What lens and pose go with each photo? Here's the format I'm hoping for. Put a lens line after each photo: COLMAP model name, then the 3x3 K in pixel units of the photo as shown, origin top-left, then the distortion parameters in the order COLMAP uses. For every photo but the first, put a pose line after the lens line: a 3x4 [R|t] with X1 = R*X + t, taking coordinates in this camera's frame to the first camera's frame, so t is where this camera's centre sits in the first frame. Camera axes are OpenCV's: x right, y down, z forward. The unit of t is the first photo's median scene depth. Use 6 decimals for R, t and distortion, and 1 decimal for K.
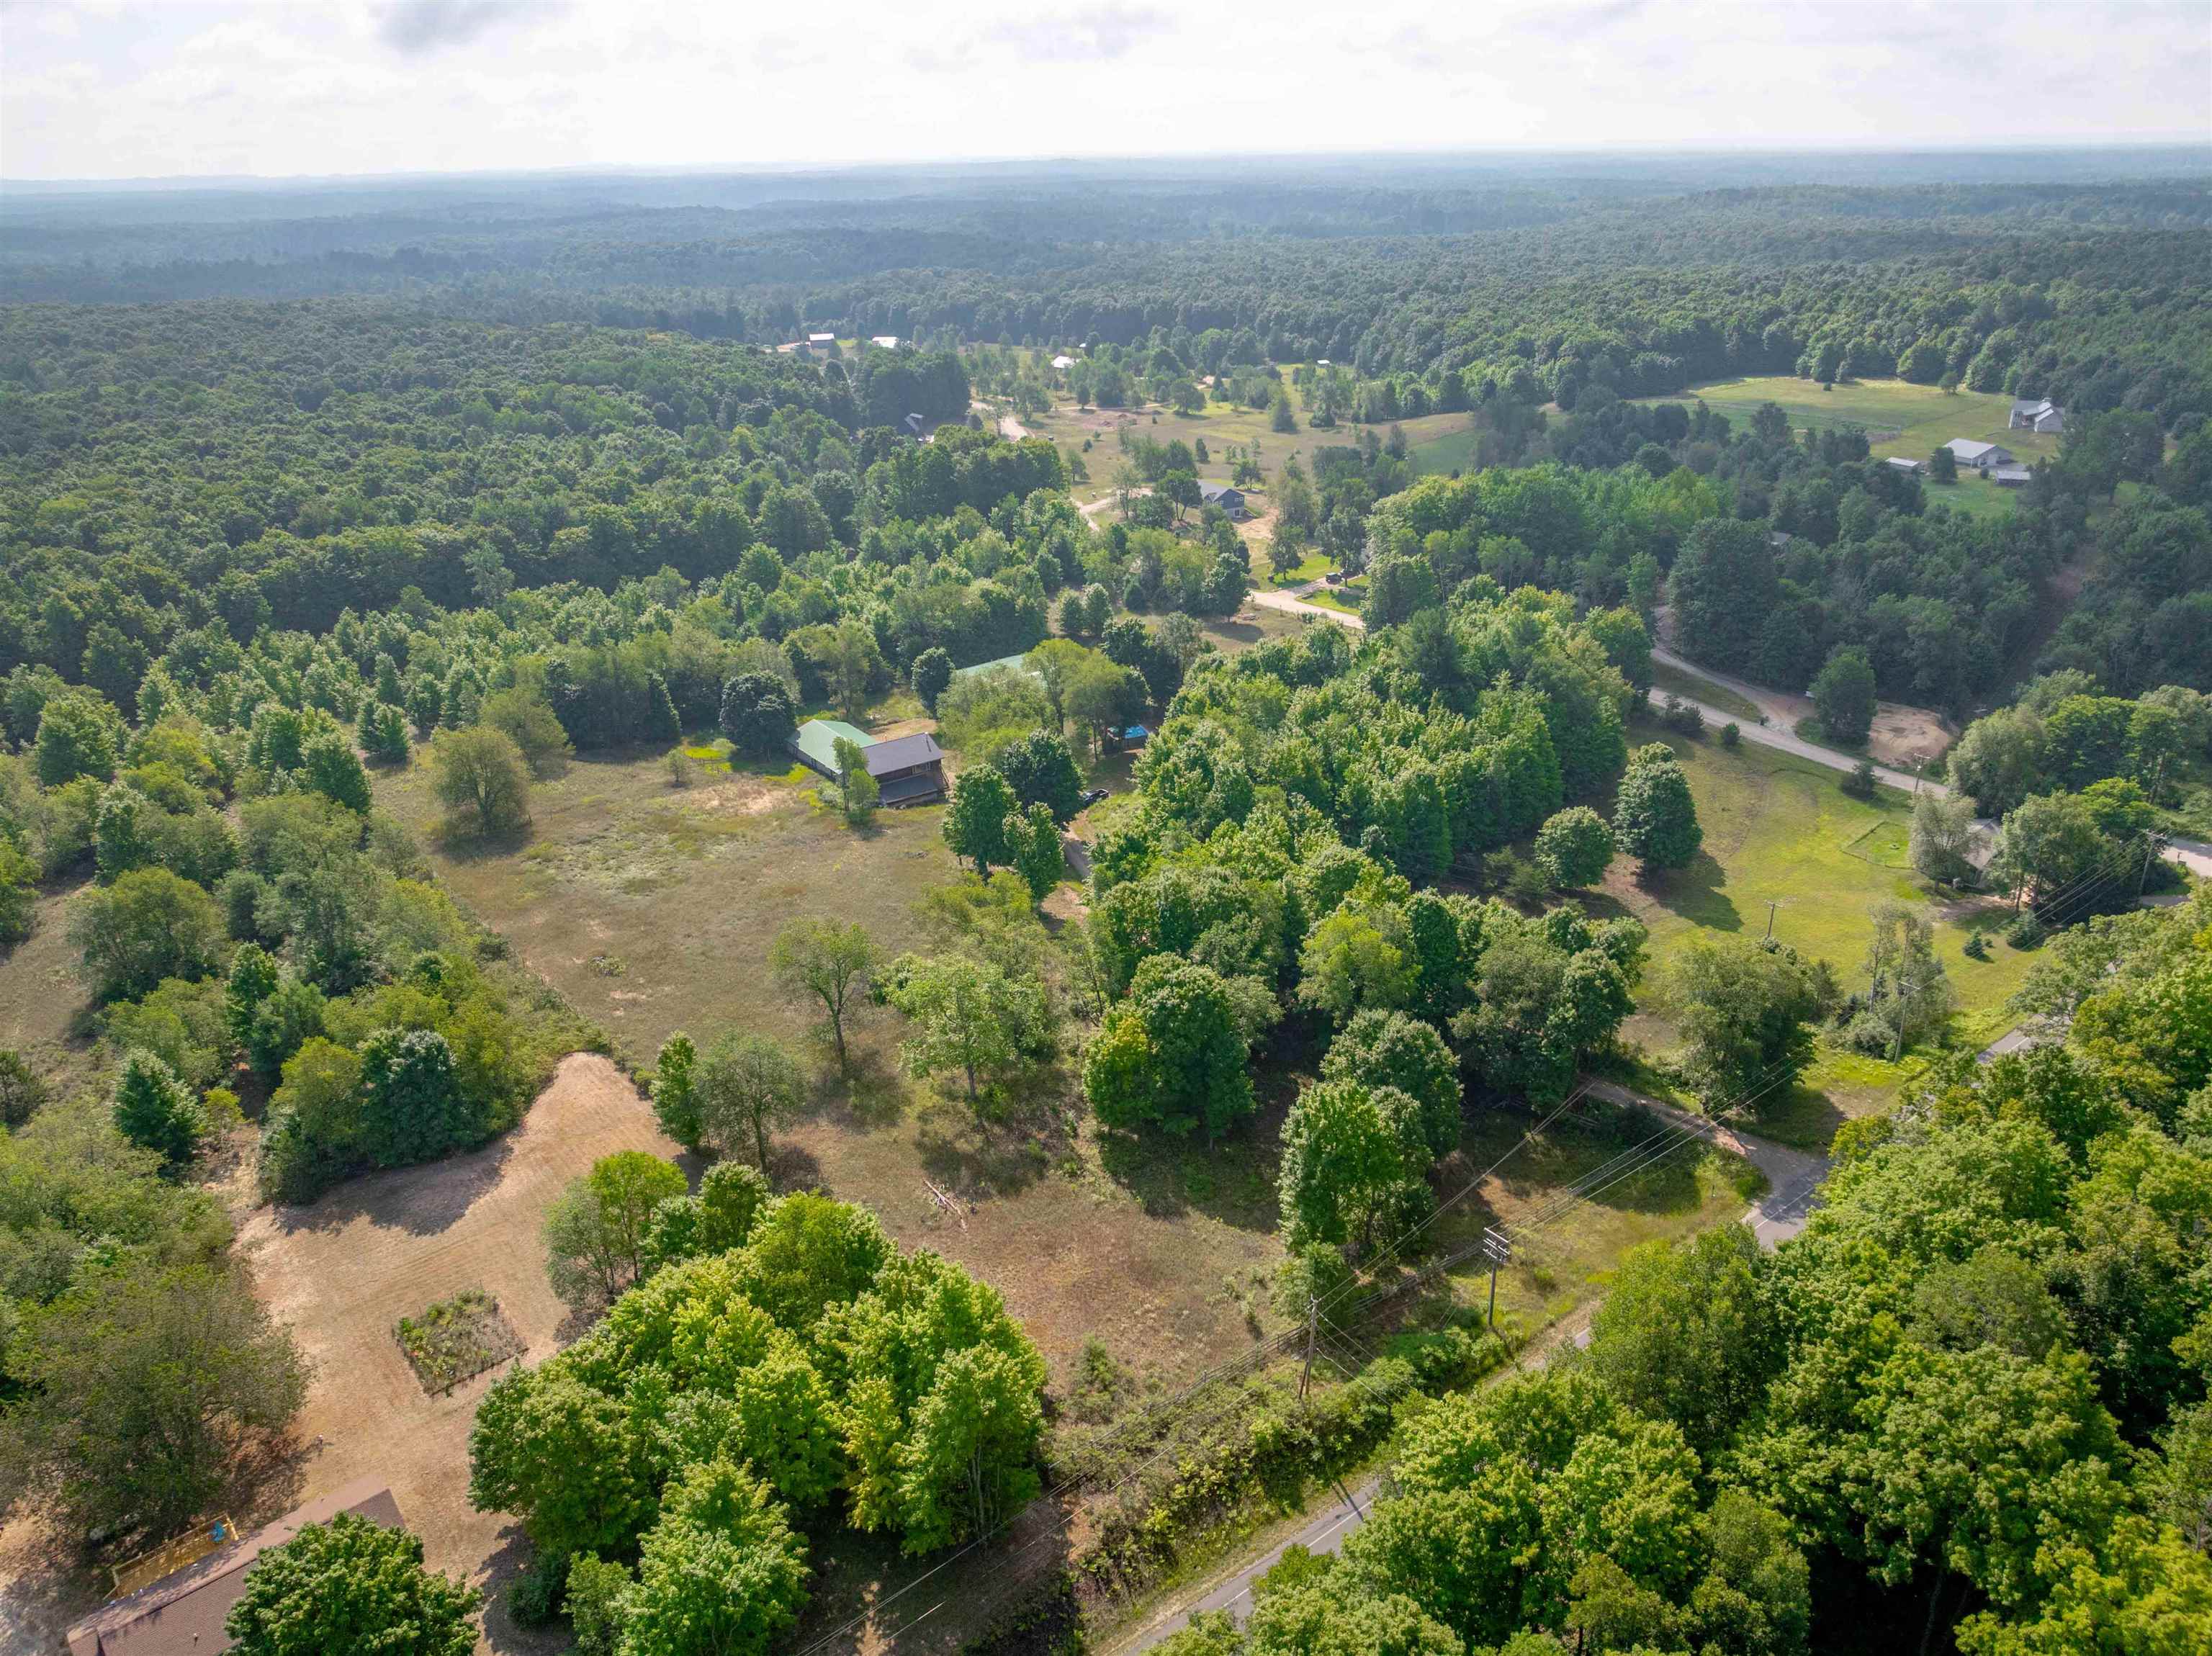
lens RADIAL K [[1591.2, 0, 1106.0], [0, 1591.2, 828.0], [0, 0, 1]] dist [-0.026873, 0.011248]
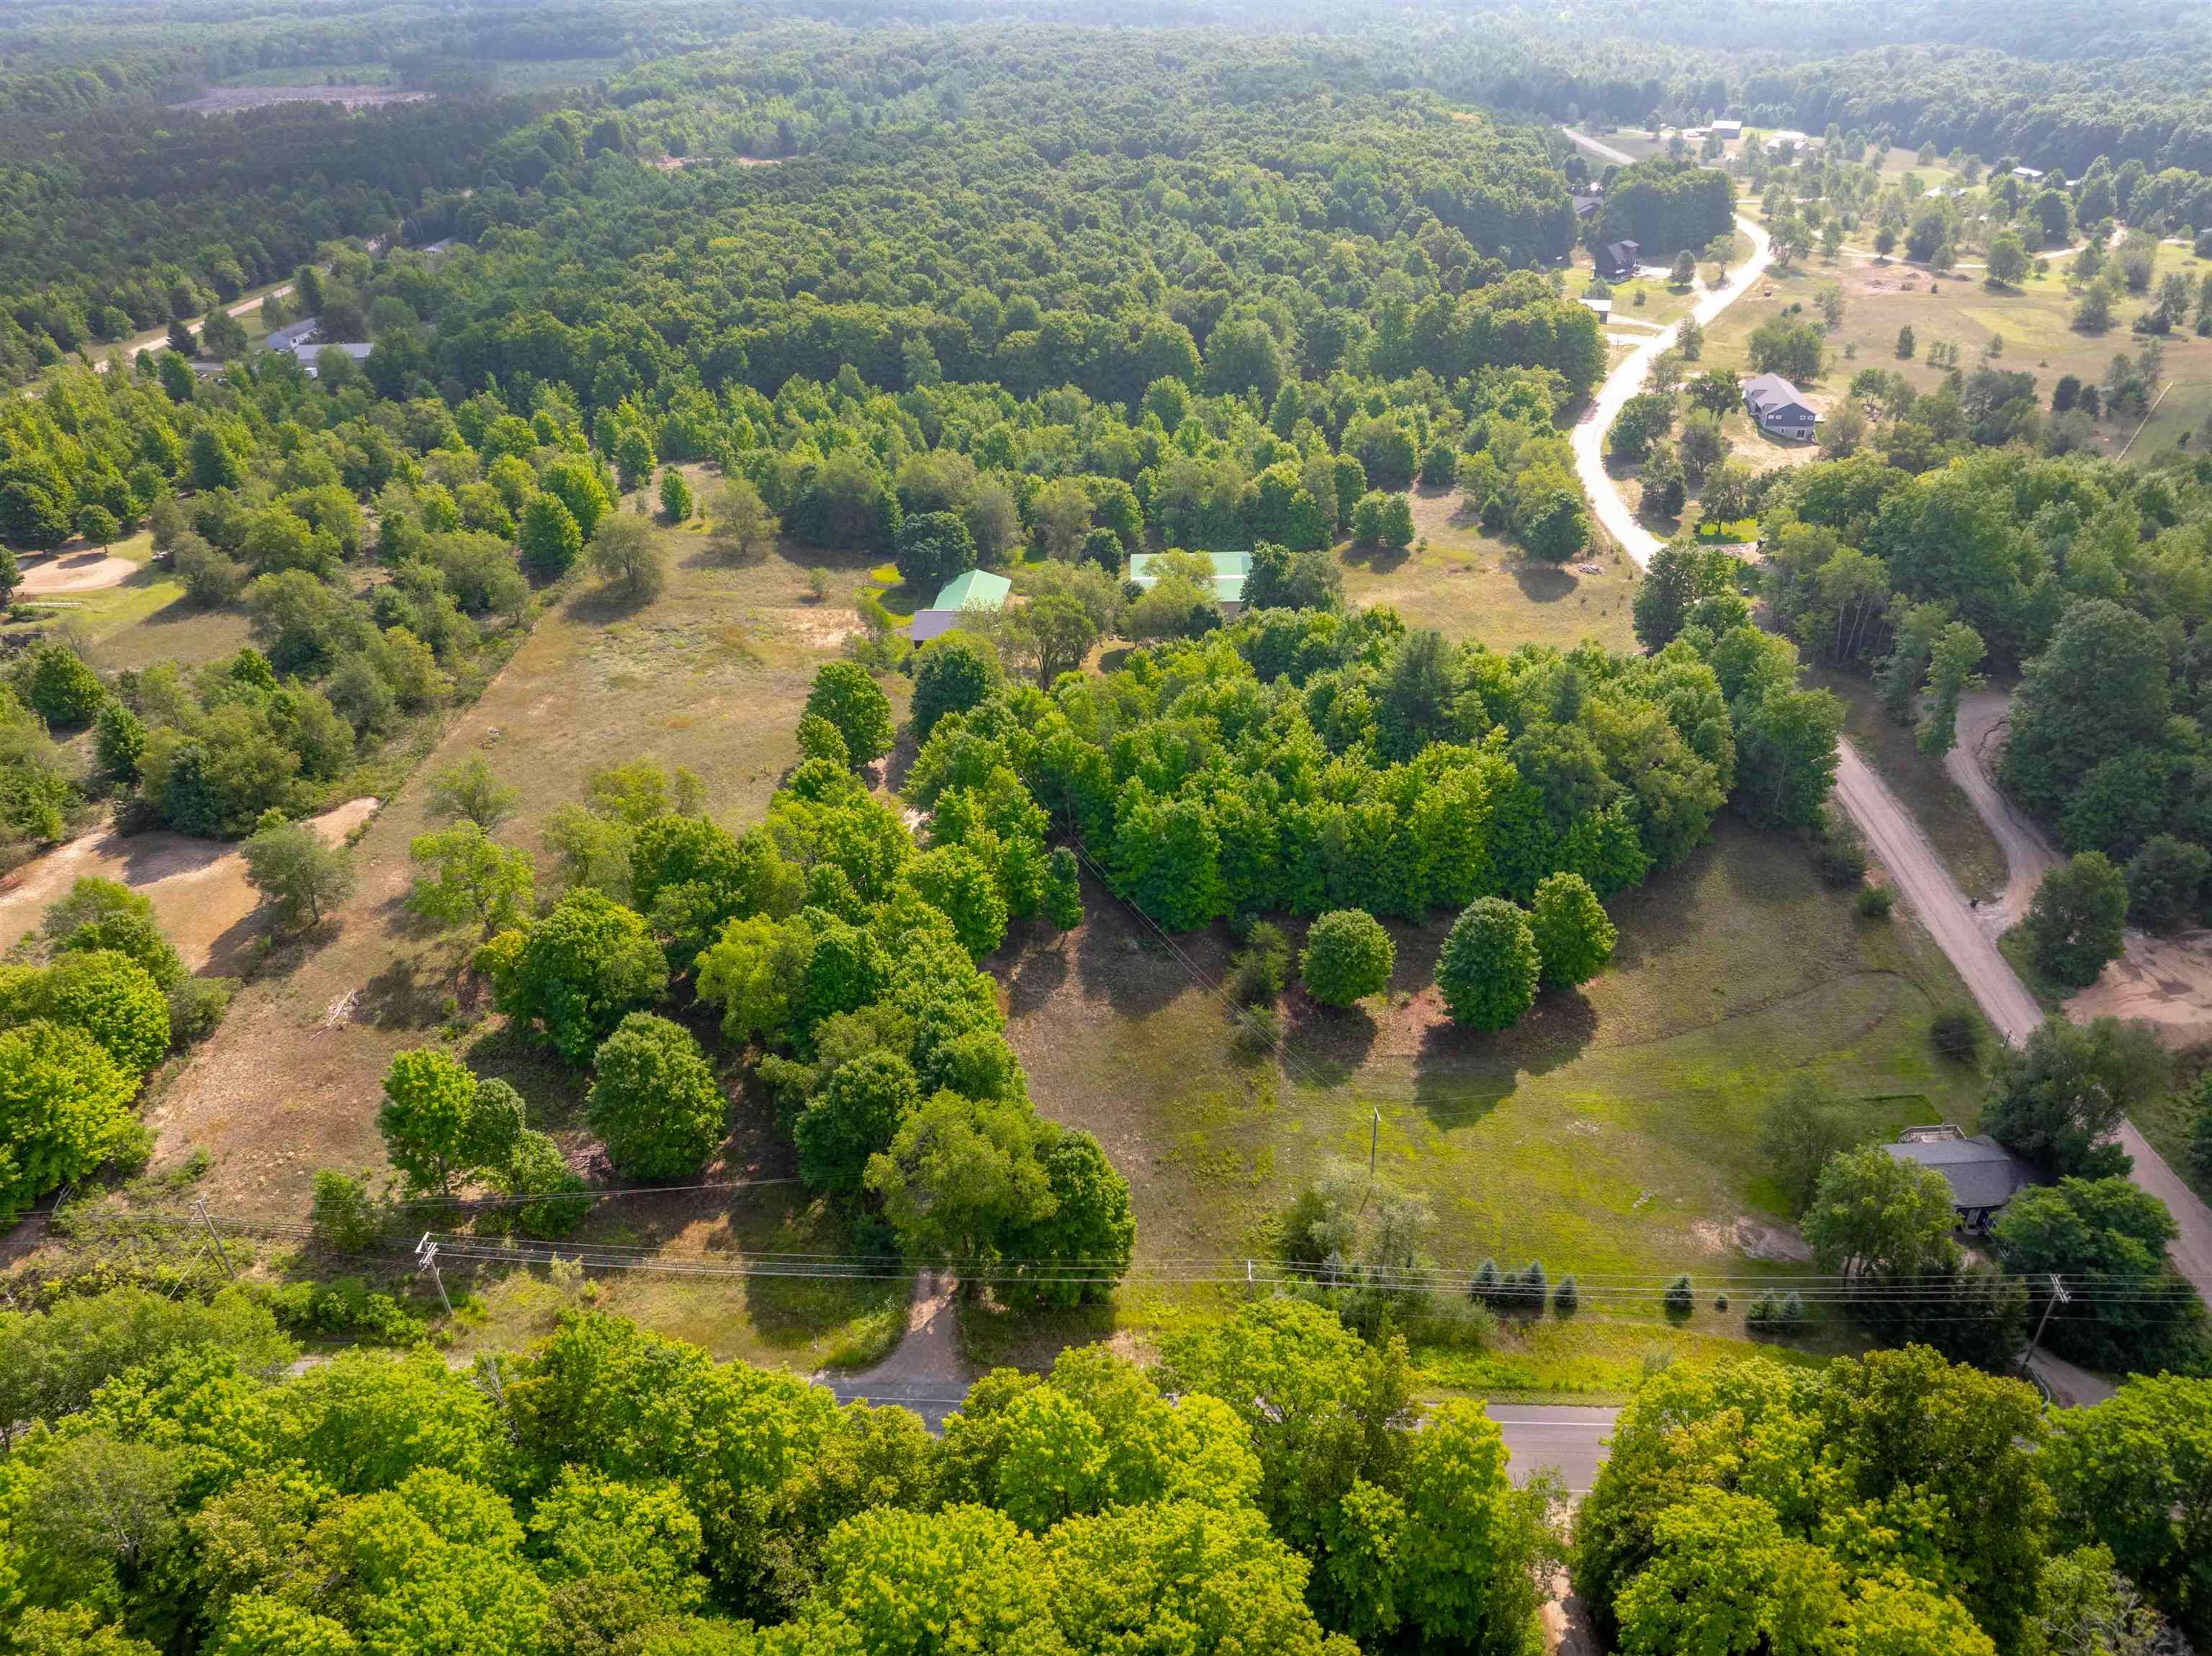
lens RADIAL K [[1591.2, 0, 1106.0], [0, 1591.2, 828.0], [0, 0, 1]] dist [-0.026873, 0.011248]
pose [[0.755236, 0.335451, -0.563109, 0.589280], [-0.243994, 0.941253, 0.233474, -0.194548], [0.608347, -0.038933, 0.792716, 0.245477]]
